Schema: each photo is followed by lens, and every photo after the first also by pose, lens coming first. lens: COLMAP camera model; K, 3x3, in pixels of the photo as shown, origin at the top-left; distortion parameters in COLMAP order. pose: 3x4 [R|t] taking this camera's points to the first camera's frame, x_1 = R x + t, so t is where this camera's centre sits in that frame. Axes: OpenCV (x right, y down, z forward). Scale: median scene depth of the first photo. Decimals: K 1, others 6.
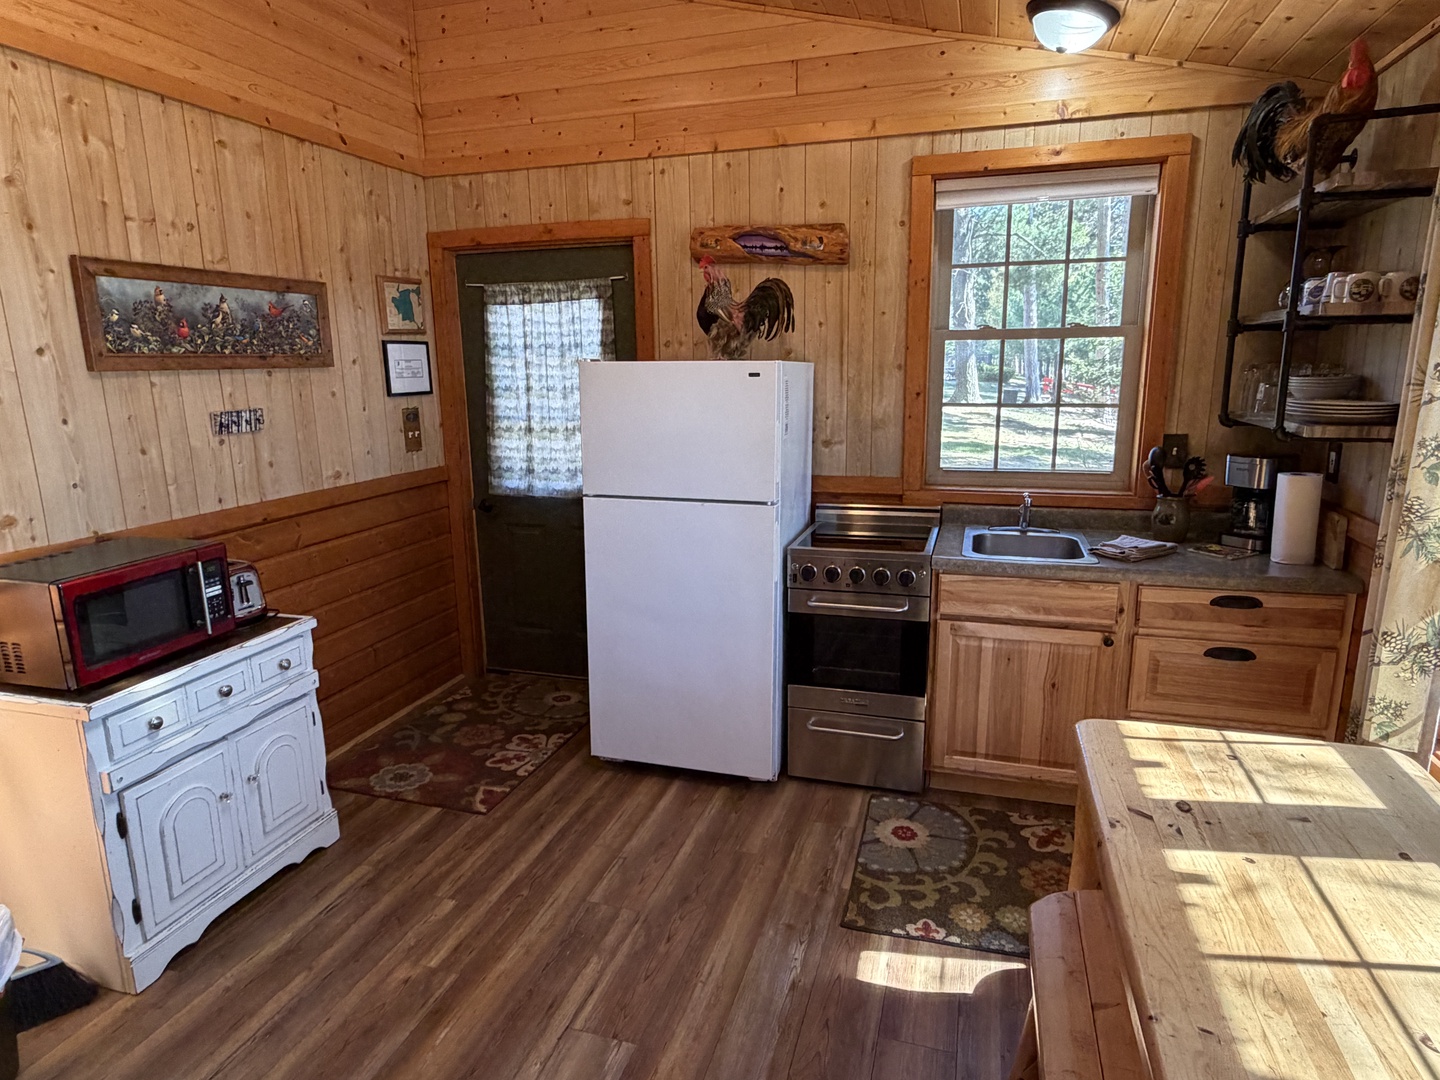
lens RADIAL K [[847.0, 0, 720.0], [0, 847.0, 533.3], [0, 0, 1]] dist [0.004216, -0.000465]
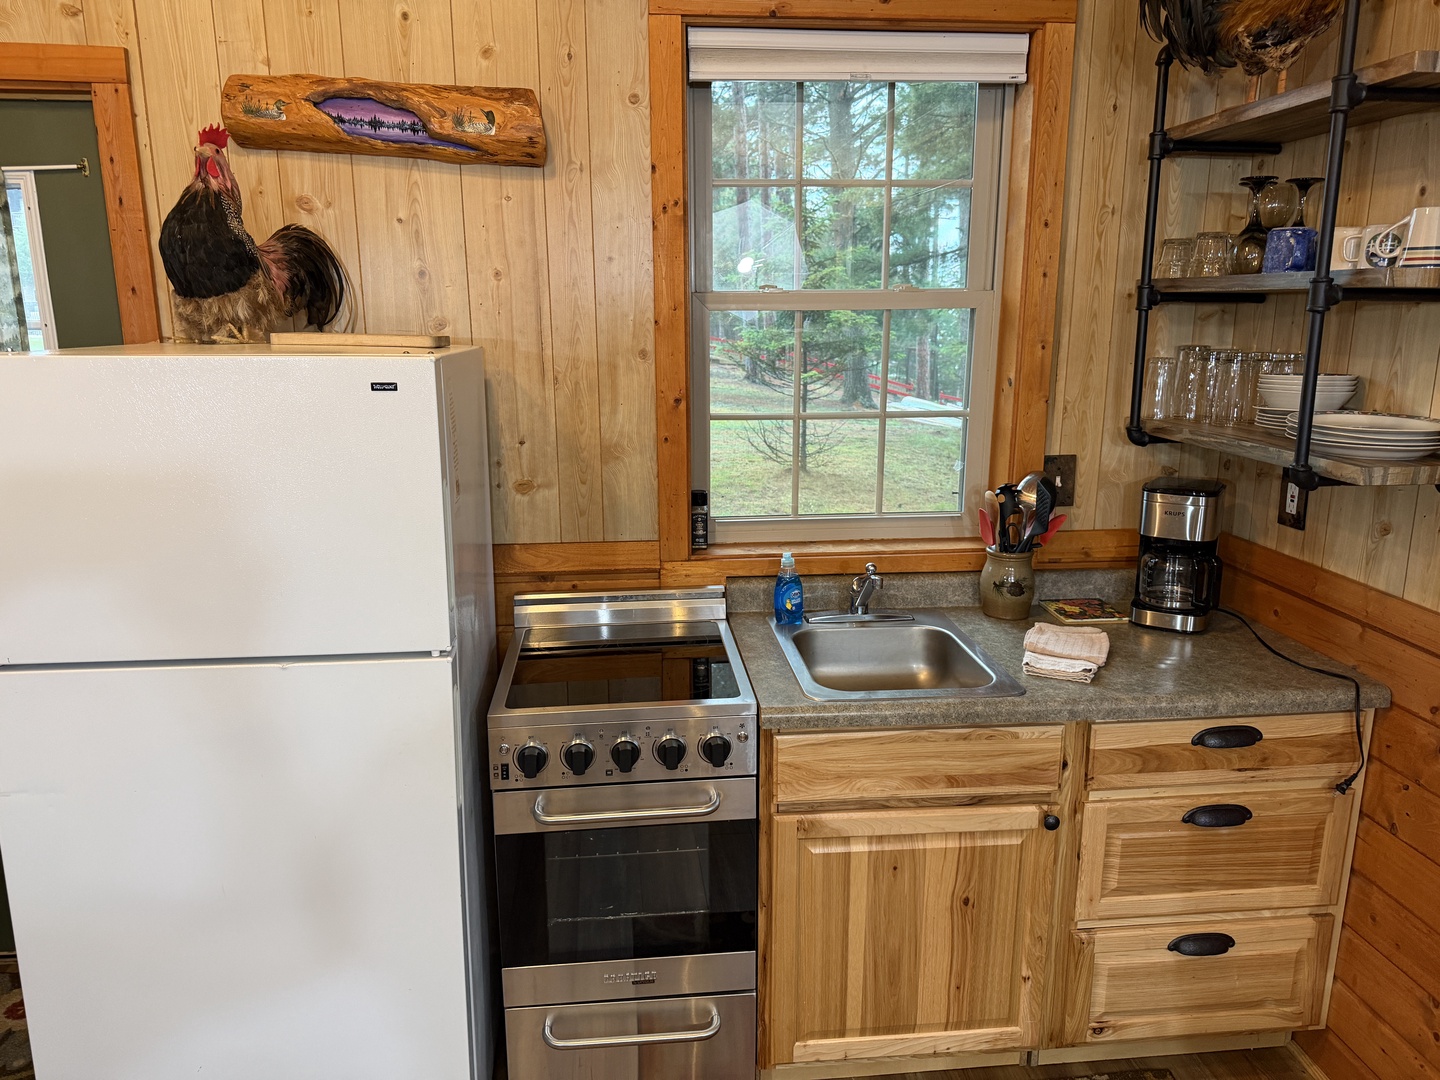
lens RADIAL K [[1009.5, 0, 723.5], [0, 1009.5, 539.2], [0, 0, 1]] dist [0.120627, -0.207095]
pose [[0.921447, -0.078357, 0.380519, -0.013555], [0.070081, 0.996907, 0.035580, -0.095793], [-0.382130, -0.006118, 0.924088, 0.353136]]
